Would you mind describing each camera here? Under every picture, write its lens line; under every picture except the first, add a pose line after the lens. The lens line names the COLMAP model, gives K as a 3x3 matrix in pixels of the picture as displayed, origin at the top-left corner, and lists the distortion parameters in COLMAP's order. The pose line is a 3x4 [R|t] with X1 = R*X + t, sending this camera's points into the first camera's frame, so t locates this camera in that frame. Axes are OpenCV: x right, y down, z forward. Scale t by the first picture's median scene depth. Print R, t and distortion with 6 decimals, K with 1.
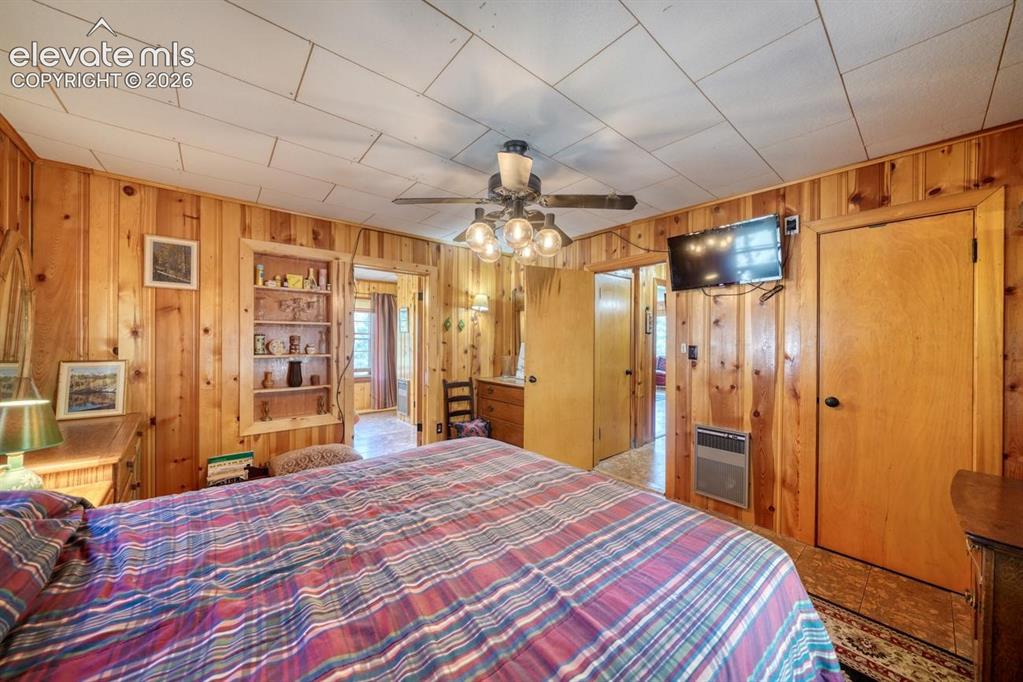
lens RADIAL K [[358.3, 0, 503.7], [0, 358.3, 342.1], [0, 0, 1]] dist [-0.001301, -0.000057]
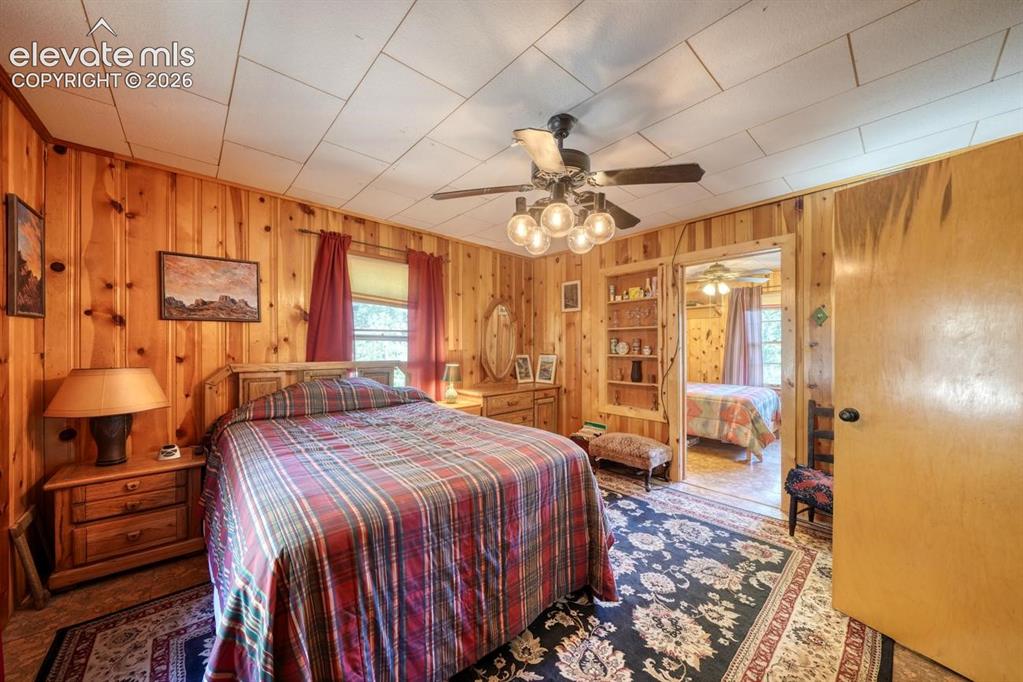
lens RADIAL K [[358.3, 0, 503.7], [0, 358.3, 342.1], [0, 0, 1]] dist [-0.001301, -0.000057]
pose [[0.034233, -0.012576, -0.999335, 0.619552], [-0.002074, 0.999918, -0.012655, 0.009929], [0.999412, 0.002506, 0.034204, 0.555652]]
